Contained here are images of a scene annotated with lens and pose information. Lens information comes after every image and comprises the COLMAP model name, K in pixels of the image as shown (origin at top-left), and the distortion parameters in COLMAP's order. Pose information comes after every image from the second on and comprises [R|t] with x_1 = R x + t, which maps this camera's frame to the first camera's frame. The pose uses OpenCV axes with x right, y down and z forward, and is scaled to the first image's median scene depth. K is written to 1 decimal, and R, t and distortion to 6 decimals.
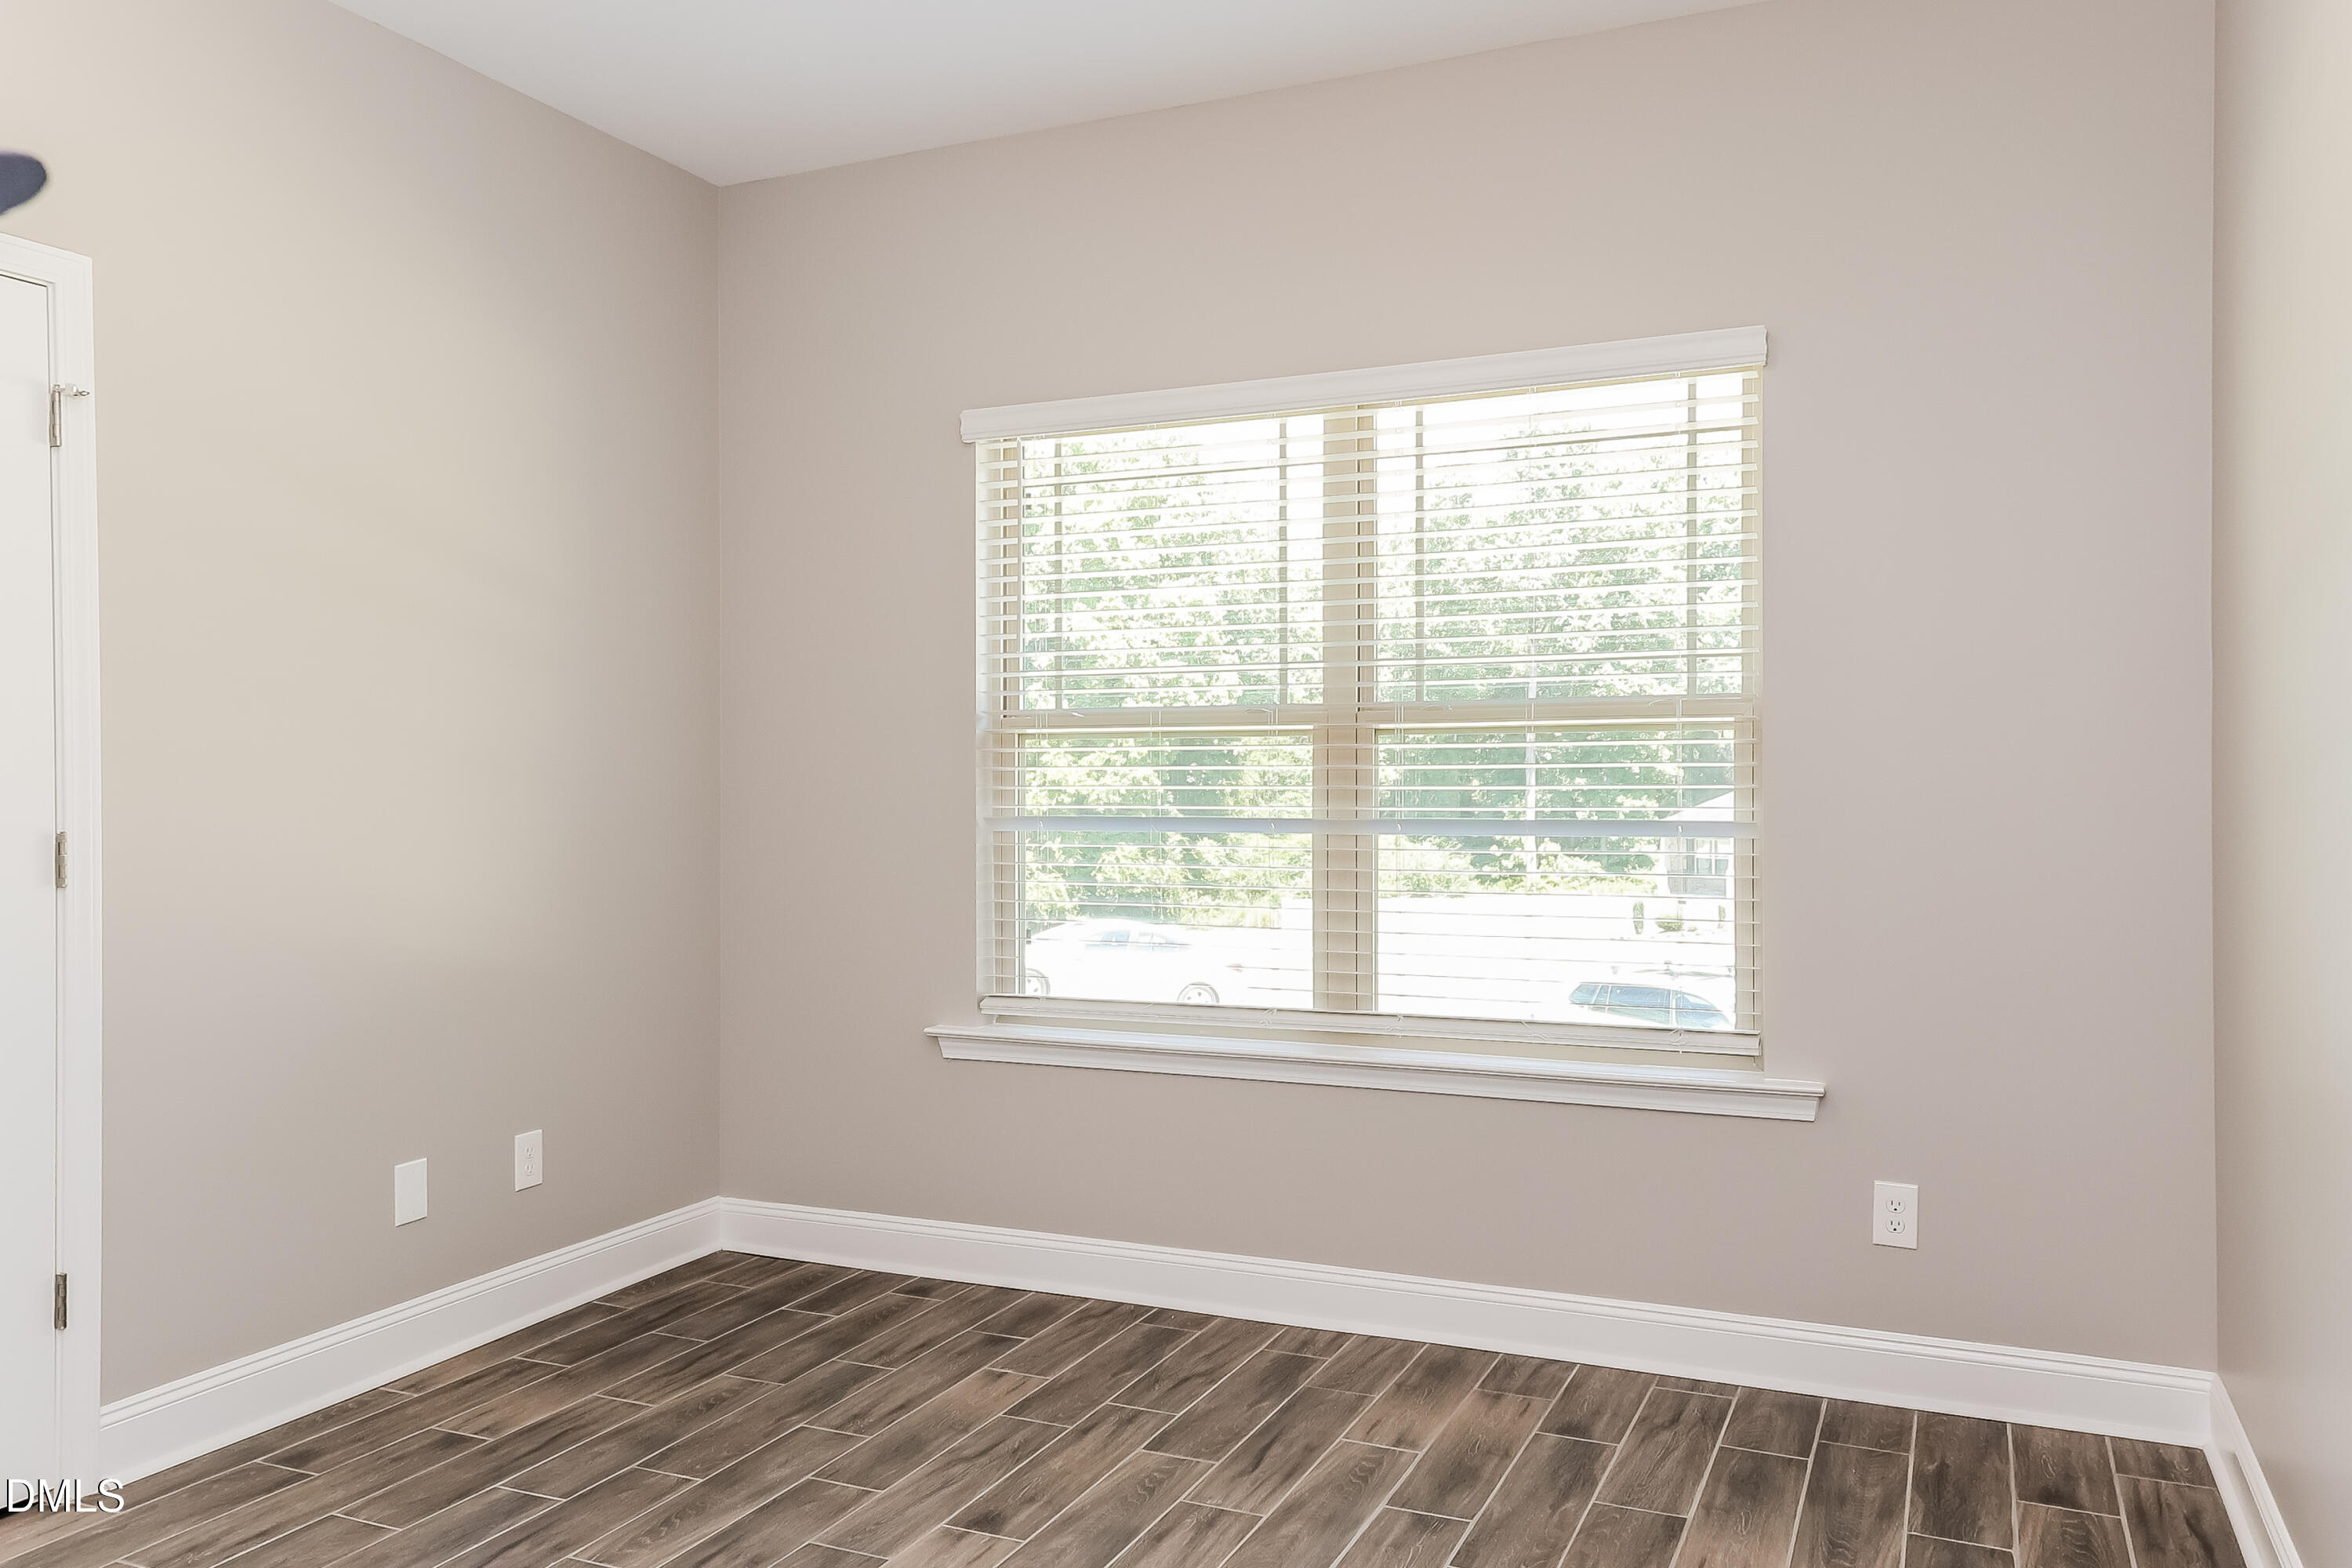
lens RADIAL K [[1756.4, 0, 1176.0], [0, 1756.4, 784.0], [0, 0, 1]] dist [-0.002630, -0.001456]
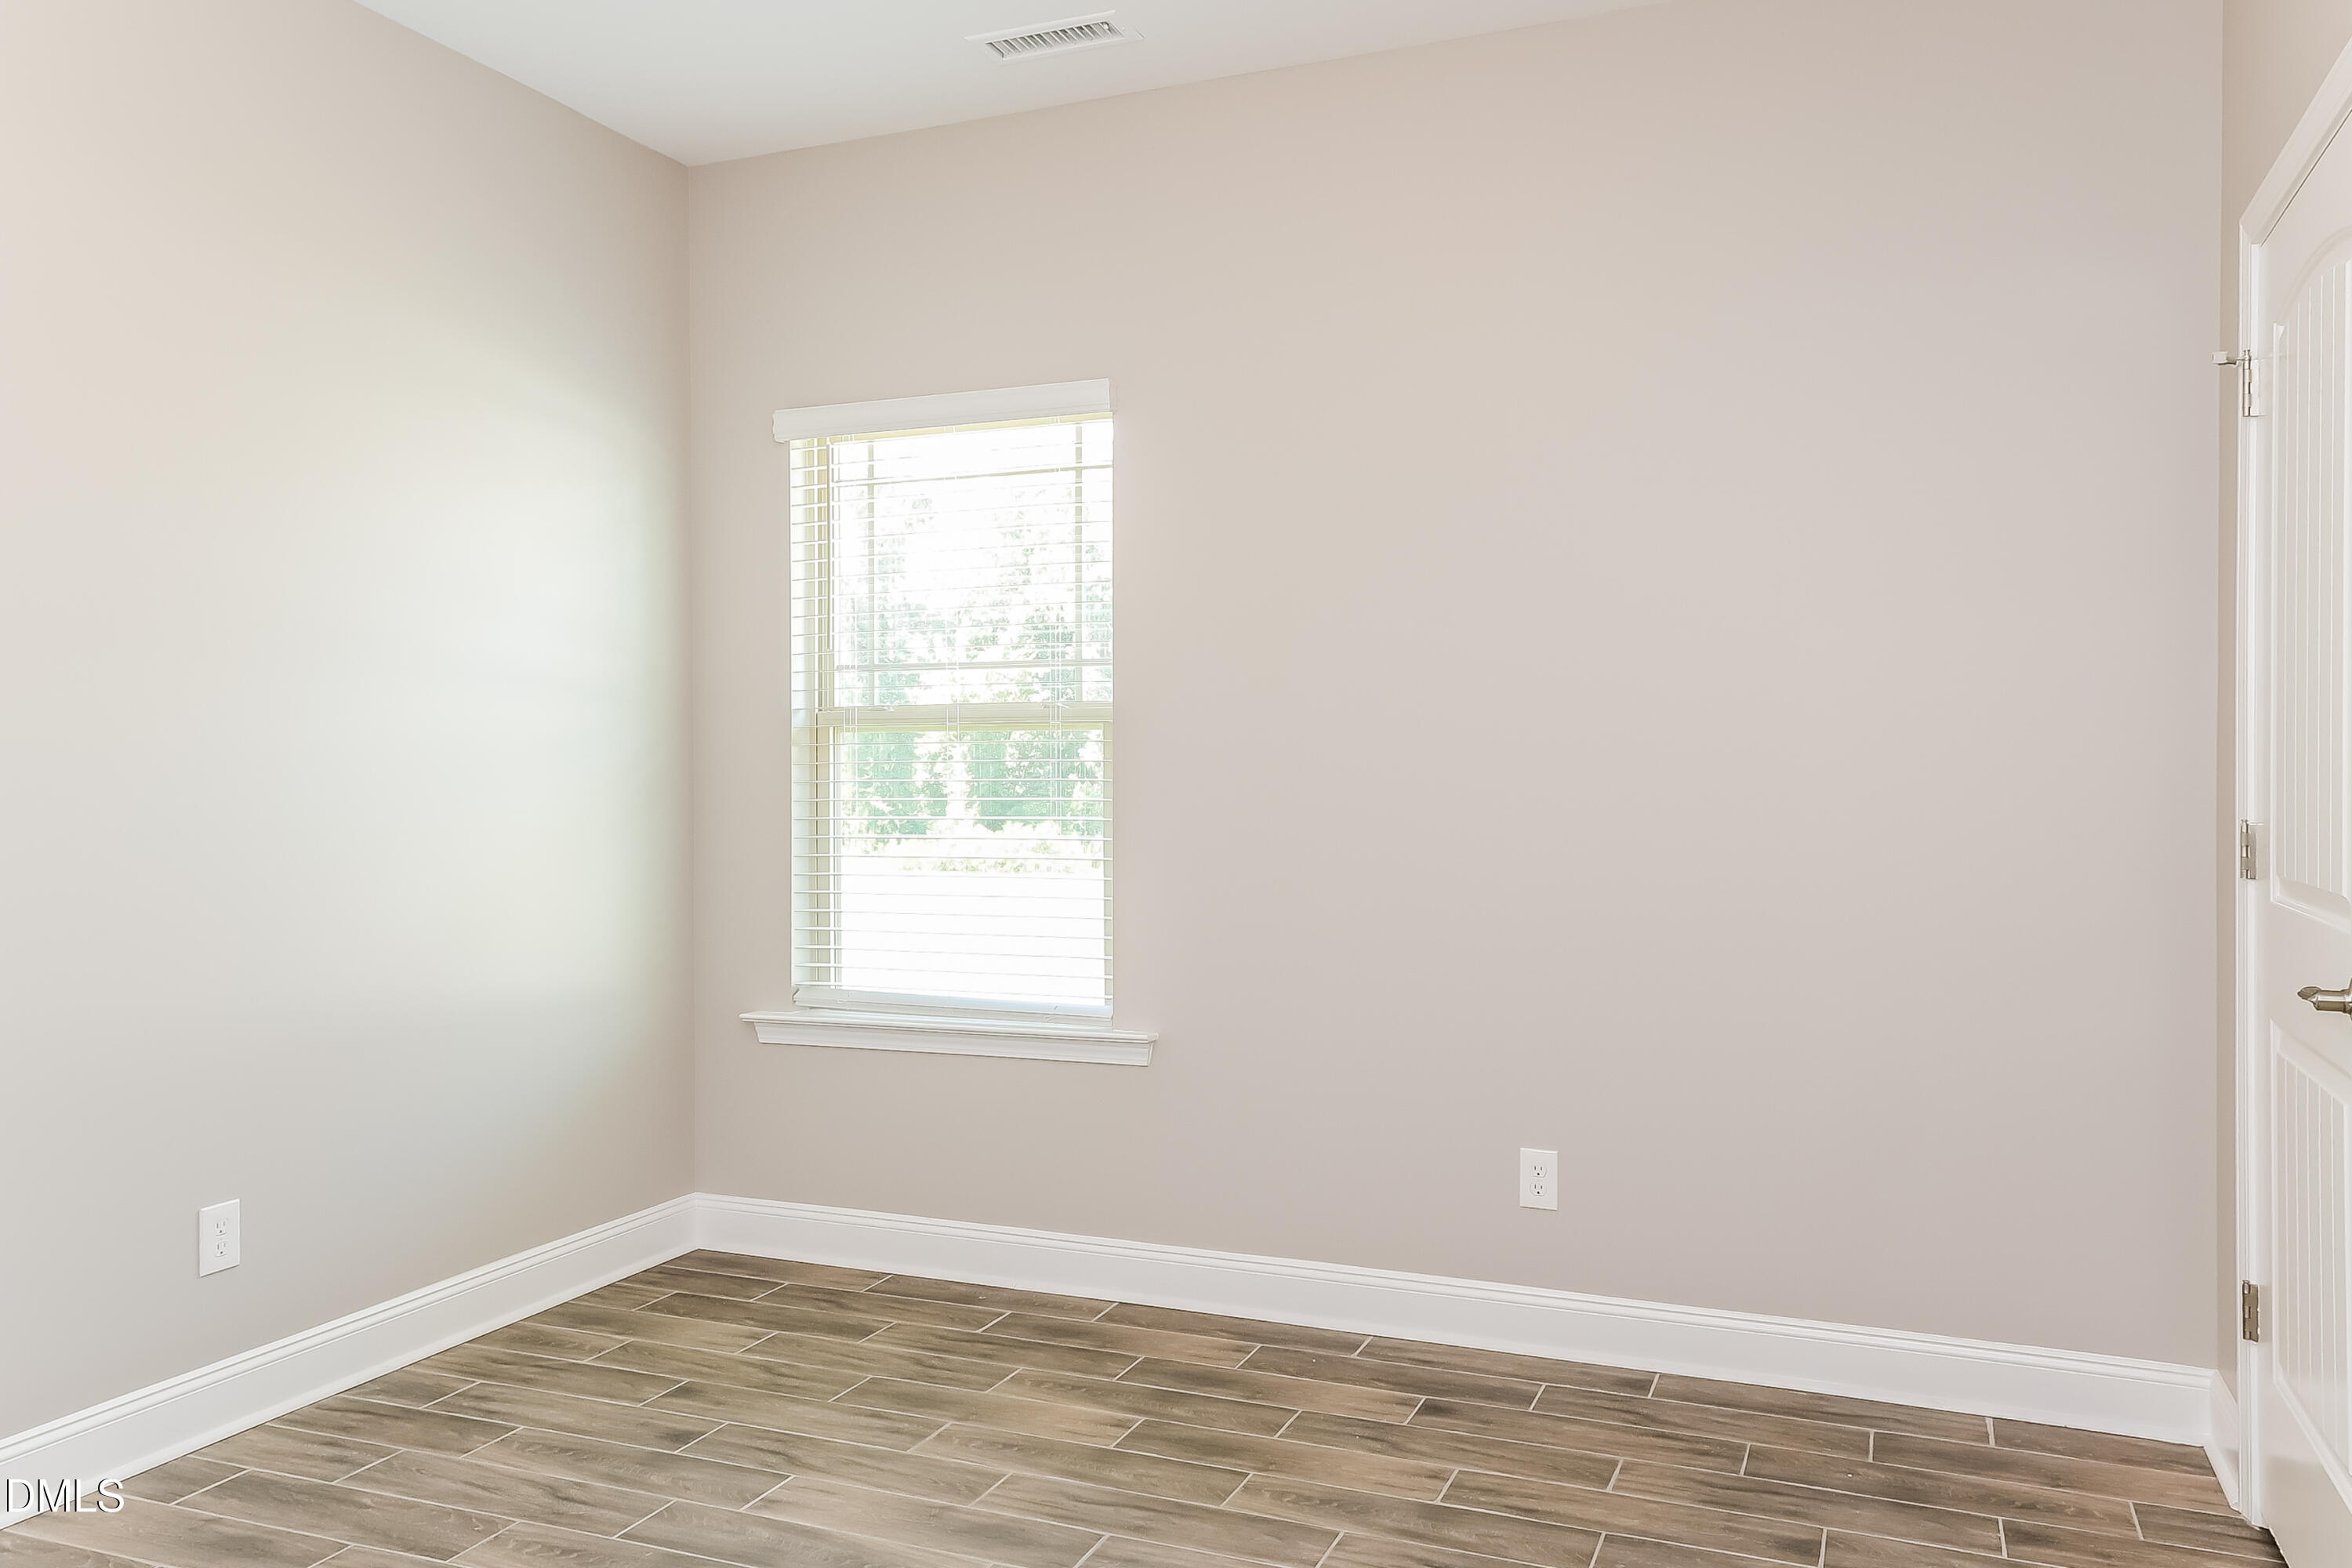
lens RADIAL K [[1769.0, 0, 1176.0], [0, 1769.0, 784.0], [0, 0, 1]] dist [0.004735, 0.002209]
pose [[0.999772, 0.000137, 0.021355, 0.096107], [-0.000237, 0.999989, 0.004686, -0.000462], [-0.021354, -0.004690, 0.999761, -0.043106]]
